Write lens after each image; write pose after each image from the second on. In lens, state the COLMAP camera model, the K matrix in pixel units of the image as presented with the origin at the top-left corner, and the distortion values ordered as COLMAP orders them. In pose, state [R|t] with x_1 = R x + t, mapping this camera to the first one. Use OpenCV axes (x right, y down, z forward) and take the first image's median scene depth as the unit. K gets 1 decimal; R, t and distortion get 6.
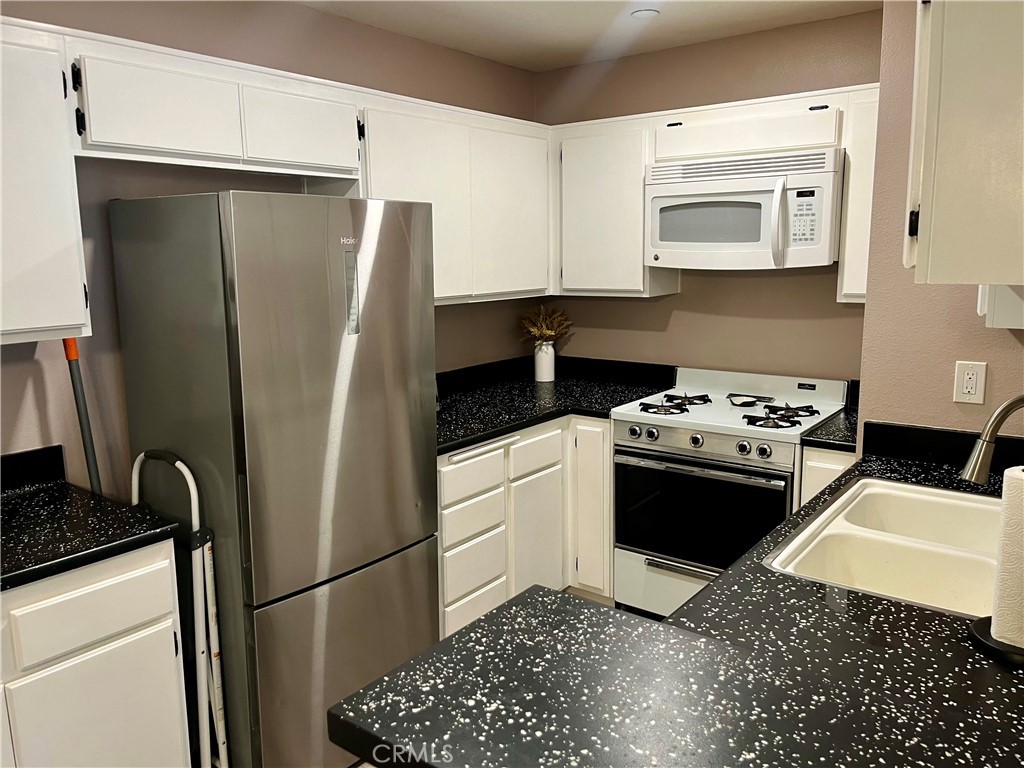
lens RADIAL K [[770.2, 0, 512.0], [0, 770.2, 384.0], [0, 0, 1]] dist [0.078612, -0.106695]
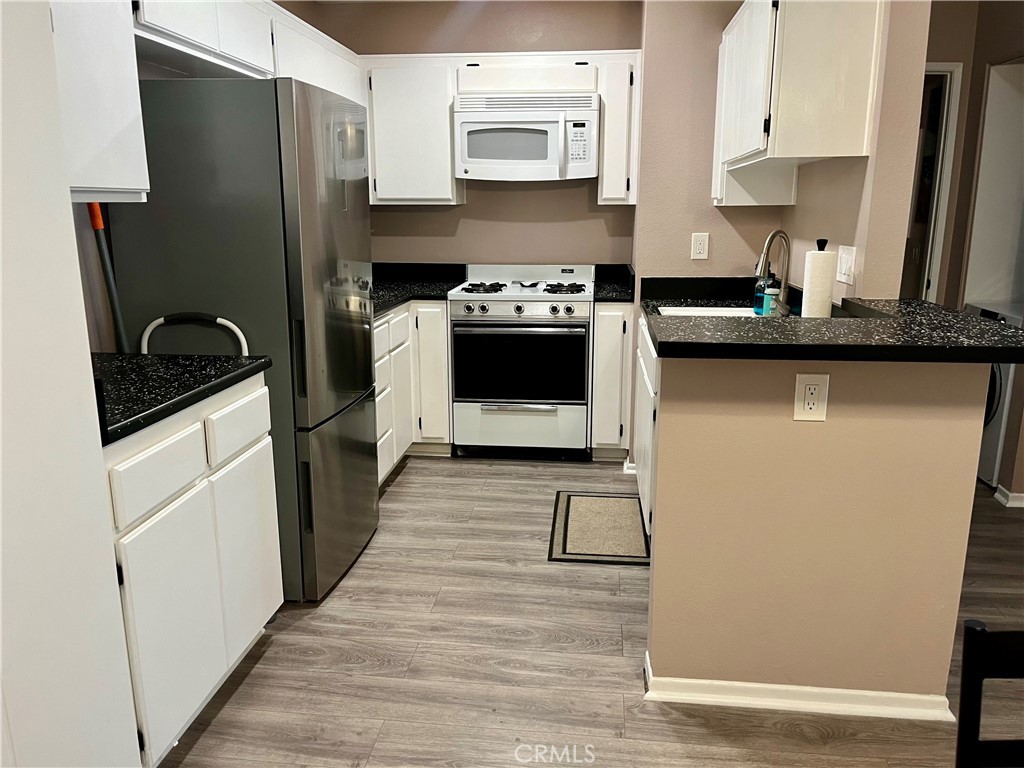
lens RADIAL K [[770.2, 0, 512.0], [0, 770.2, 384.0], [0, 0, 1]] dist [0.078612, -0.106695]
pose [[0.854804, -0.104500, 0.508321, -0.467028], [0.078359, 0.994276, 0.072632, 0.105413], [-0.513002, -0.022255, 0.858099, -0.148578]]
